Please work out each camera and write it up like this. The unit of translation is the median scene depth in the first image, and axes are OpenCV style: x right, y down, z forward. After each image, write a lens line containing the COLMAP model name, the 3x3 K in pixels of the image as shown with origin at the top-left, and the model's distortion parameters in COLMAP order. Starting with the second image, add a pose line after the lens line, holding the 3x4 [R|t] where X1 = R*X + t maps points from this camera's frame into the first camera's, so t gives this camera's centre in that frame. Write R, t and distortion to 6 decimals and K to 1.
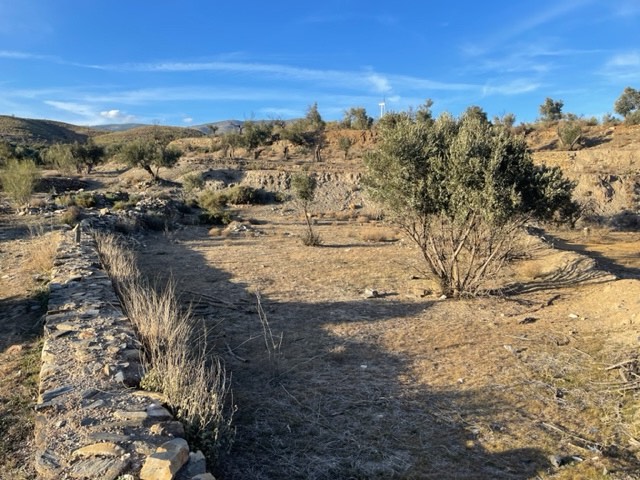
lens RADIAL K [[481.2, 0, 314.5], [0, 481.2, 240.5], [0, 0, 1]] dist [0.078226, -0.103667]
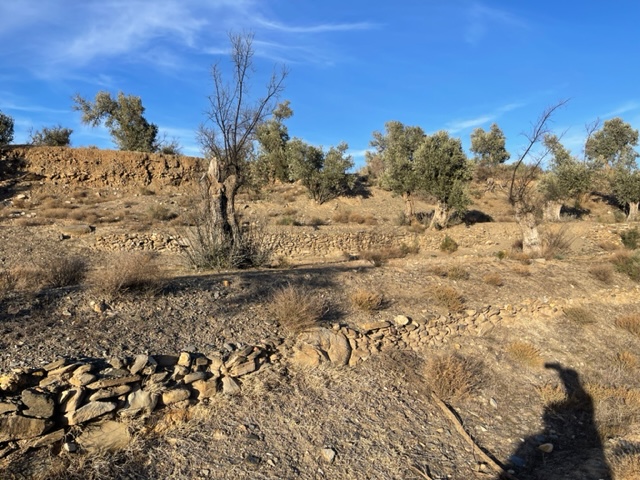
lens RADIAL K [[481.2, 0, 318.2], [0, 481.2, 248.8], [0, 0, 1]] dist [0.078226, -0.103667]
pose [[0.731986, -0.035333, 0.680403, -0.155593], [0.104007, 0.992745, -0.060340, -0.256678], [-0.673335, 0.114934, 0.730349, 1.445387]]
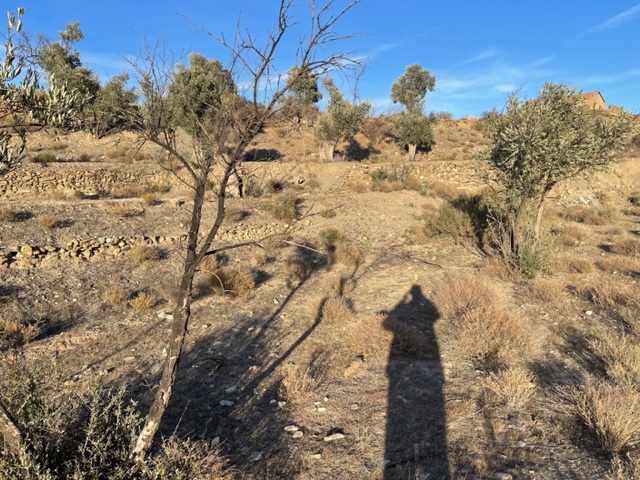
lens RADIAL K [[481.2, 0, 318.9], [0, 481.2, 241.0], [0, 0, 1]] dist [0.078226, -0.103667]
pose [[0.559193, -0.129546, 0.818853, -0.044076], [0.115883, 0.990233, 0.077523, -0.238871], [-0.820898, 0.051541, 0.568744, 1.304037]]
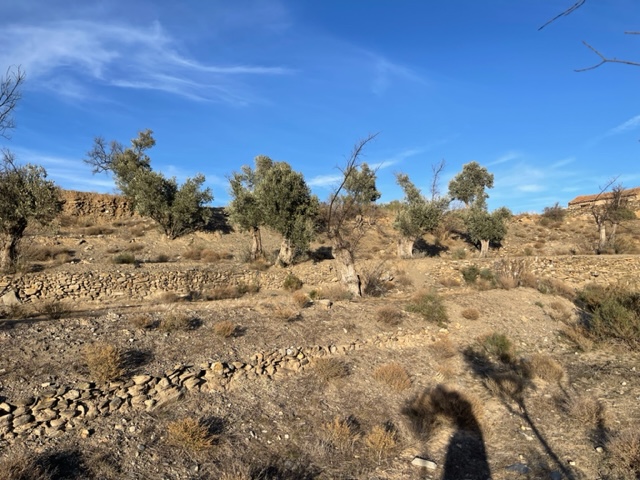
lens RADIAL K [[481.2, 0, 321.8], [0, 481.2, 242.3], [0, 0, 1]] dist [0.078226, -0.103667]
pose [[0.590800, 0.028337, 0.806321, -0.058458], [0.125391, 0.984015, -0.126457, -0.251622], [-0.797015, 0.175817, 0.577803, 1.408488]]
